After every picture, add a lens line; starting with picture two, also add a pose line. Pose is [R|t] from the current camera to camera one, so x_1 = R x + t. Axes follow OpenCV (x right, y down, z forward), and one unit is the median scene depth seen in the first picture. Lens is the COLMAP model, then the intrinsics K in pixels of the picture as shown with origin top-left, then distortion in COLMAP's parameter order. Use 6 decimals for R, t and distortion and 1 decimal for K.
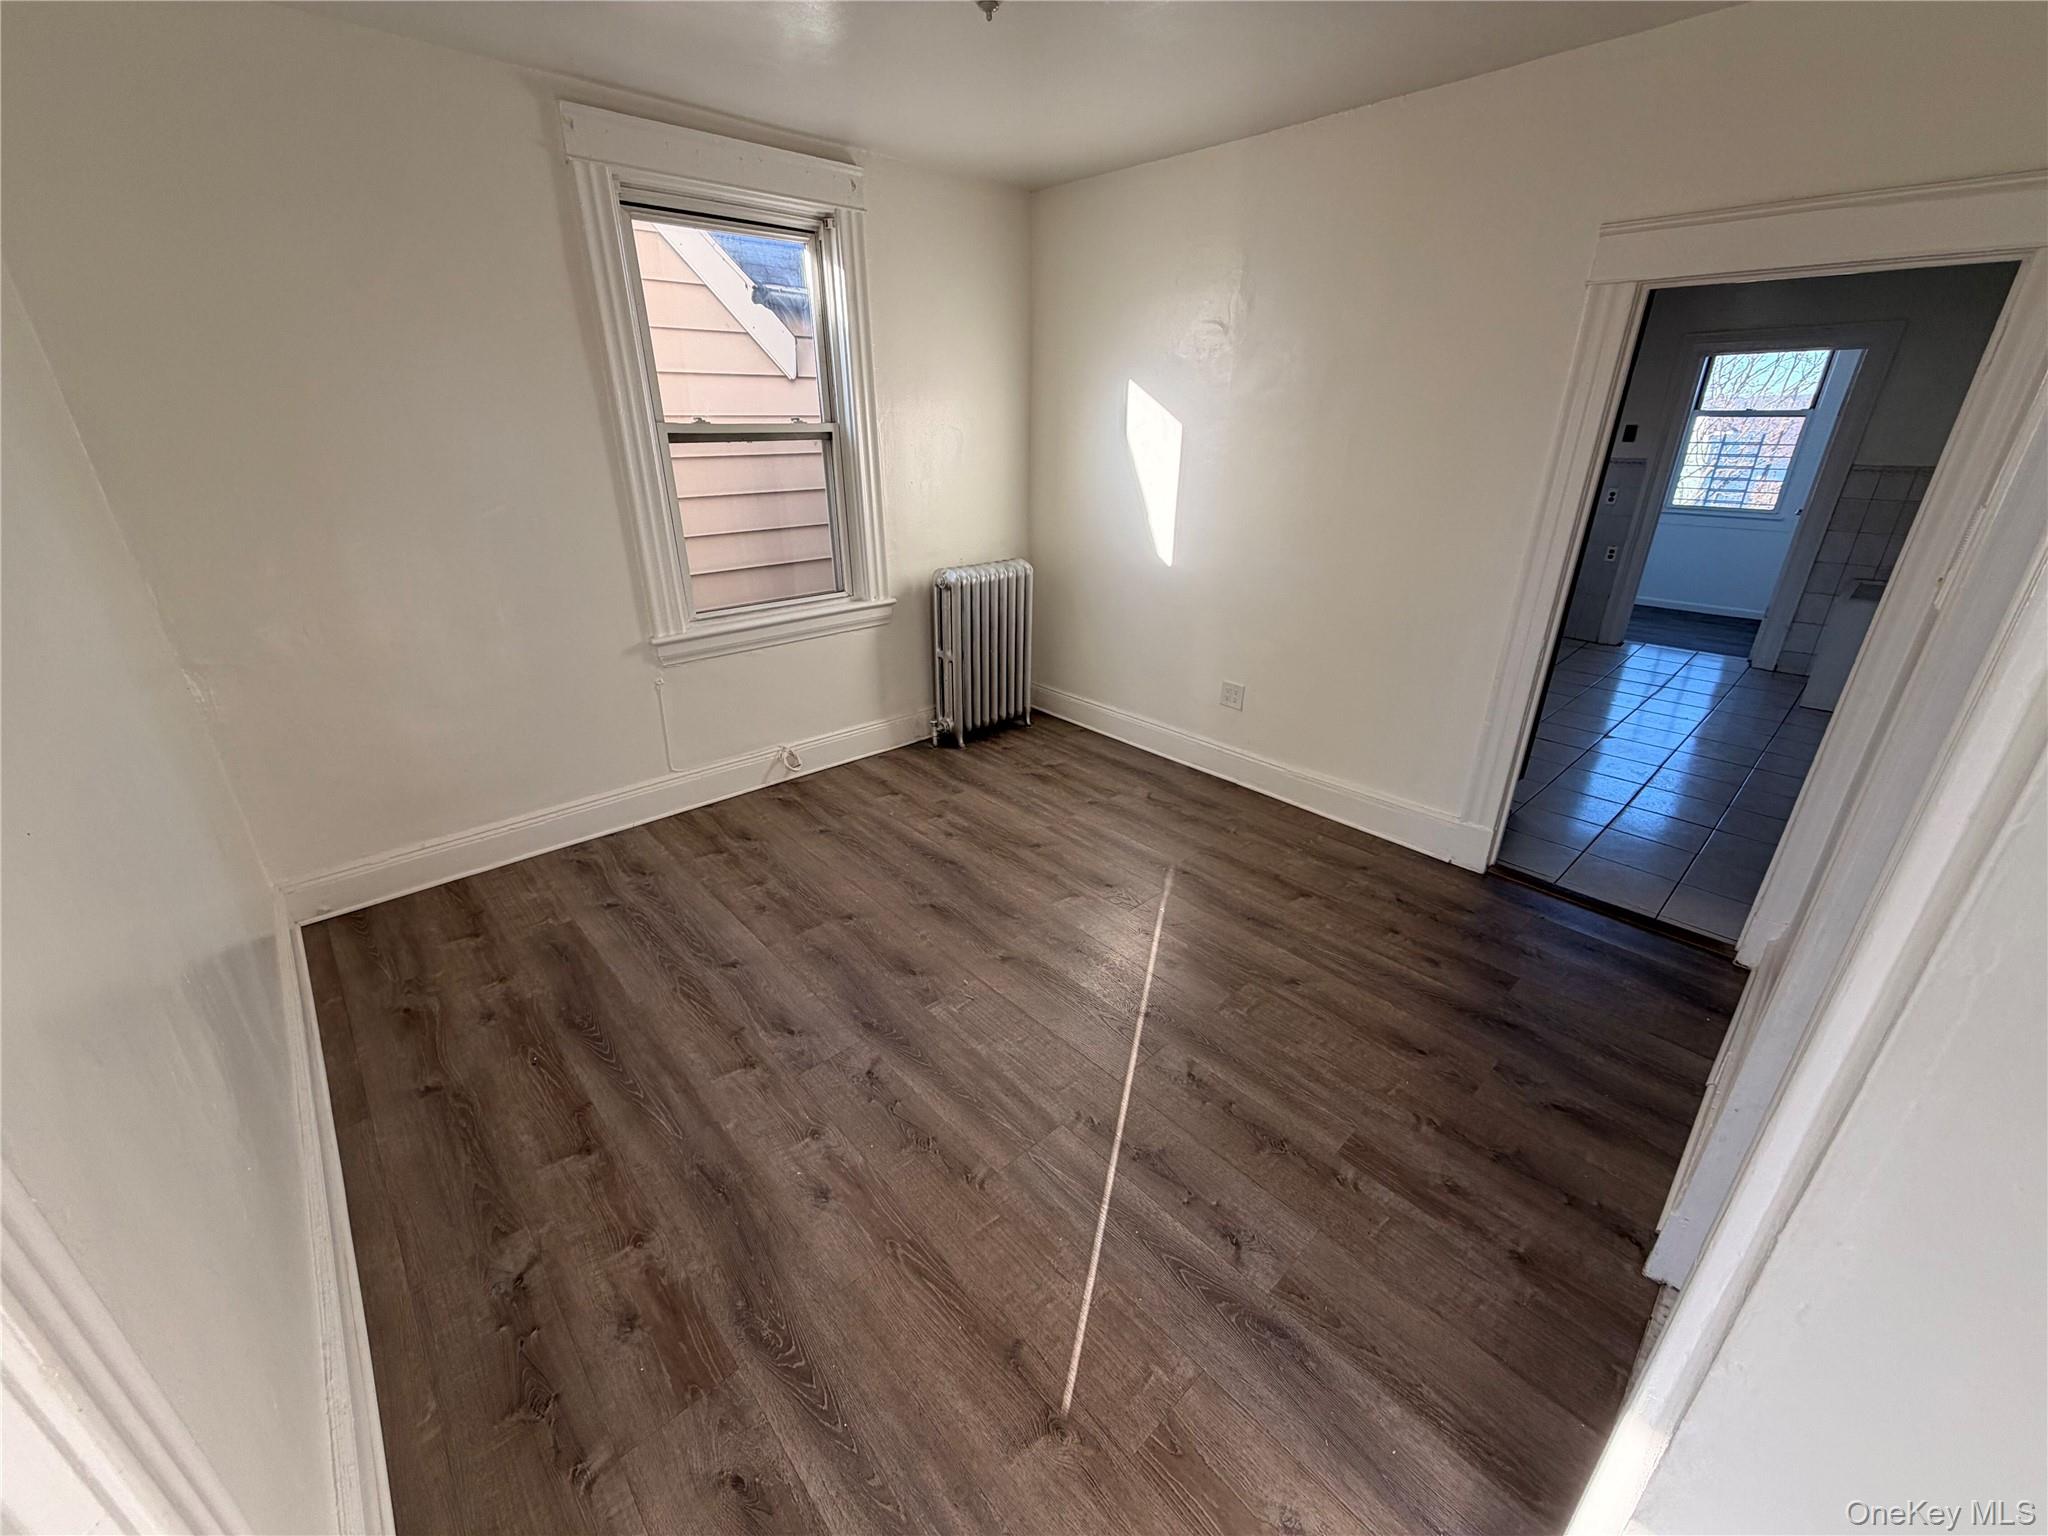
lens RADIAL K [[812.3, 0, 1021.0], [0, 812.3, 768.7], [0, 0, 1]] dist [-0.000368, 0.000156]
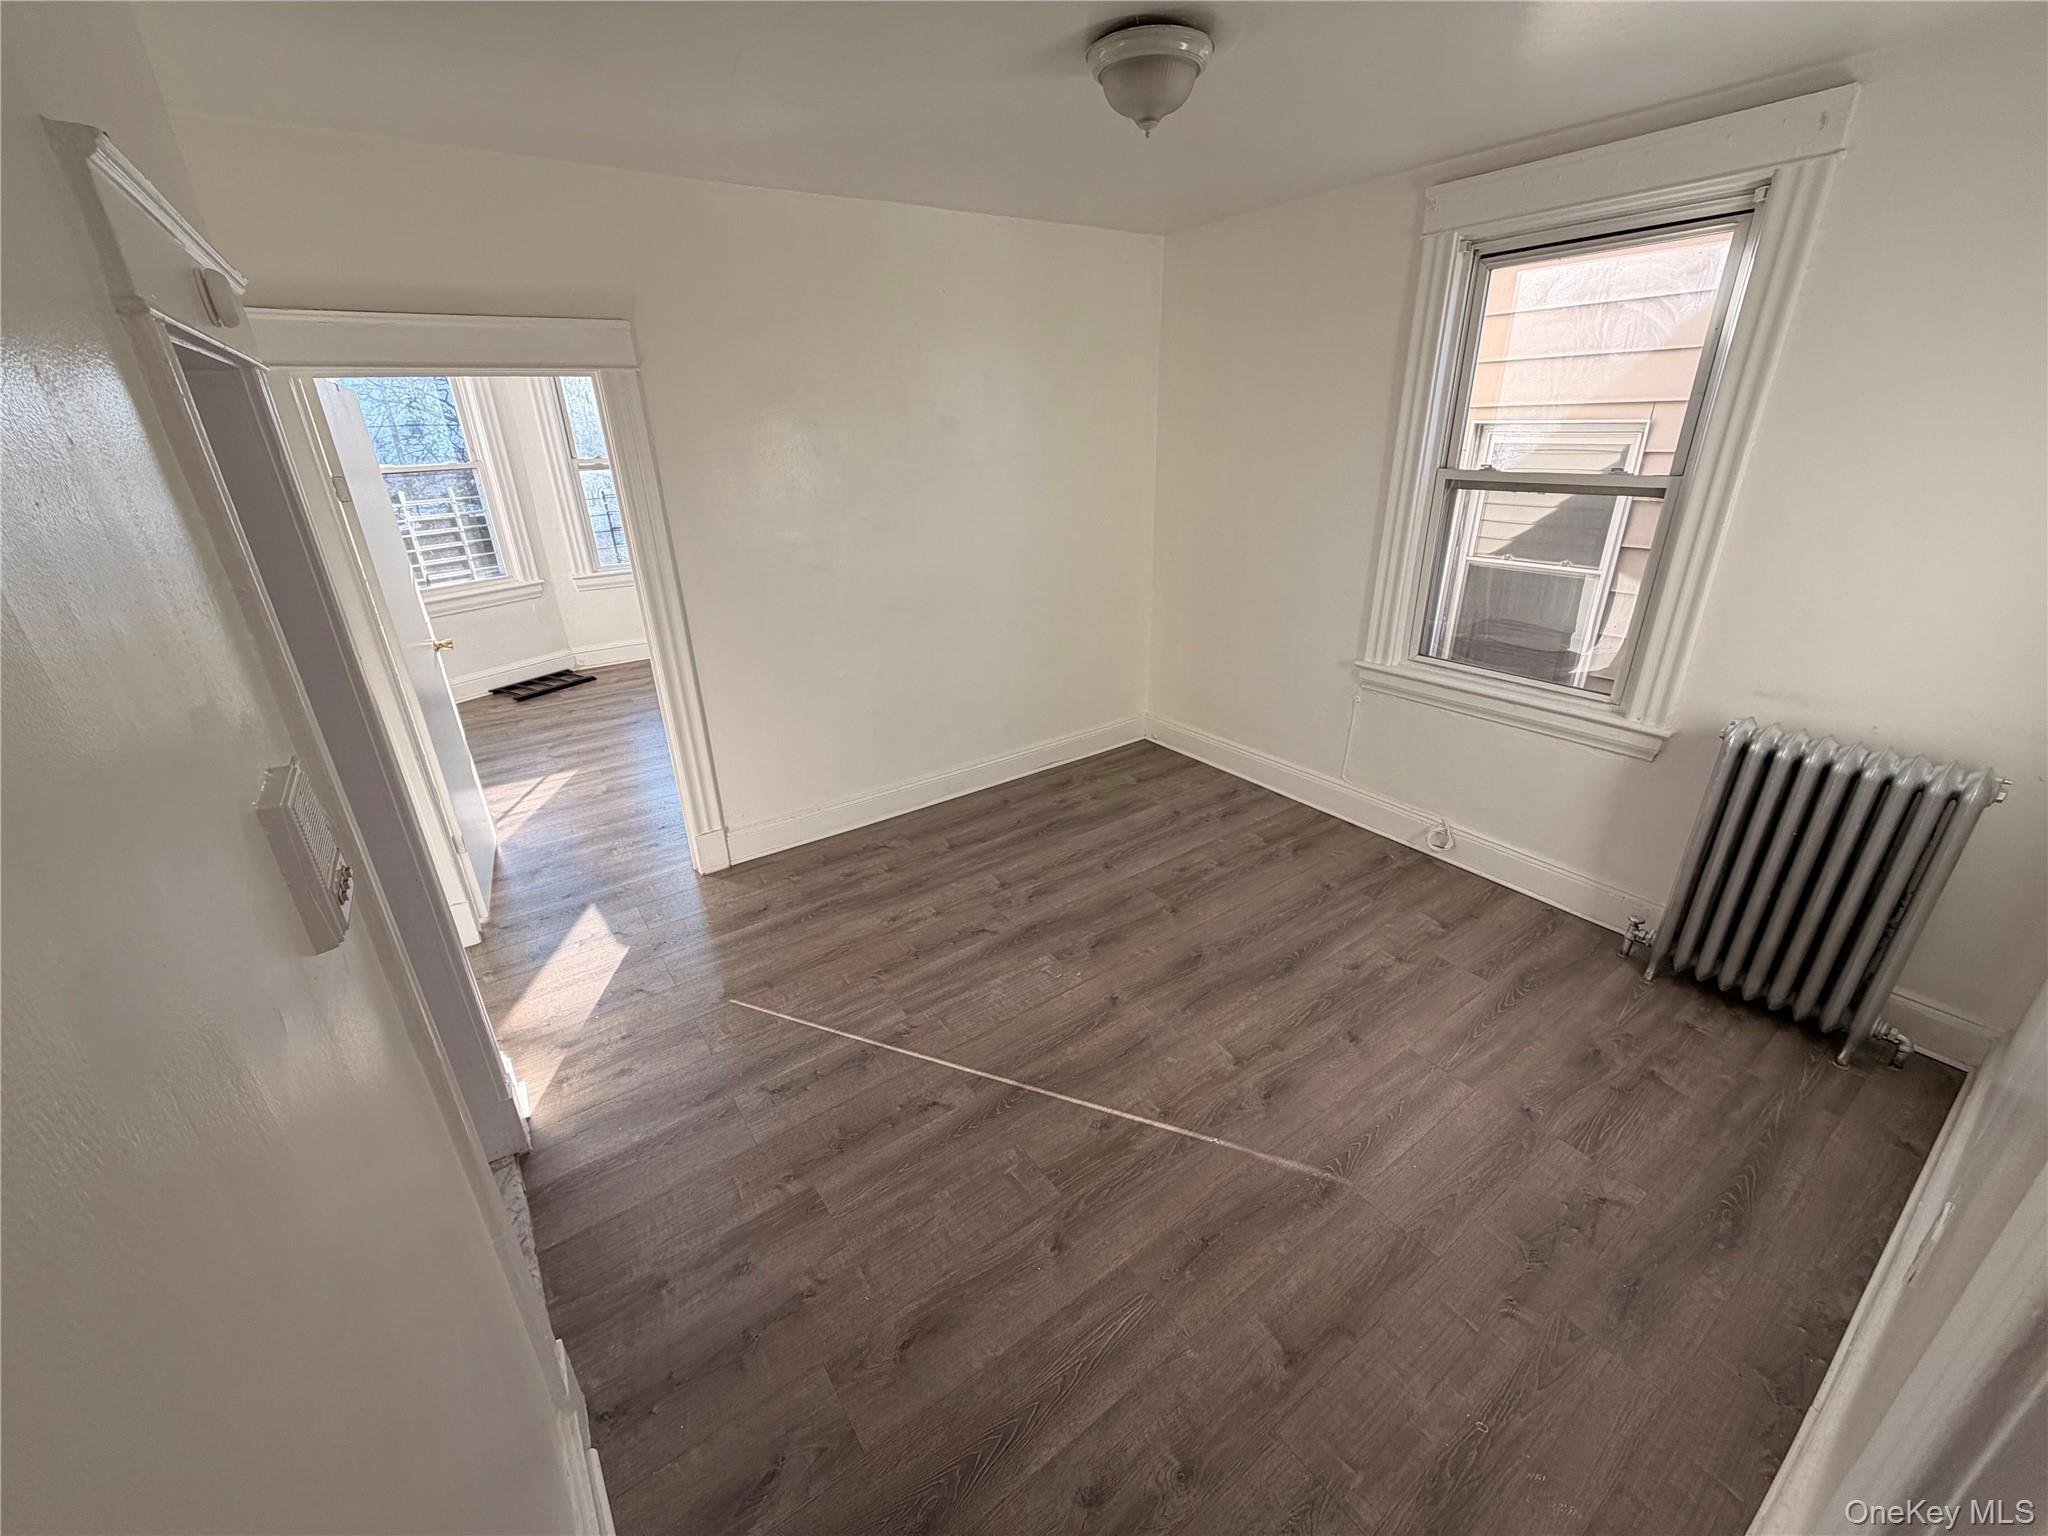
lens RADIAL K [[812.3, 0, 1021.0], [0, 812.3, 768.7], [0, 0, 1]] dist [-0.000368, 0.000156]
pose [[-0.126099, 0.393028, -0.910839, 0.827904], [-0.372377, 0.832273, 0.410679, -0.396142], [0.919475, 0.390962, 0.041406, 0.732680]]
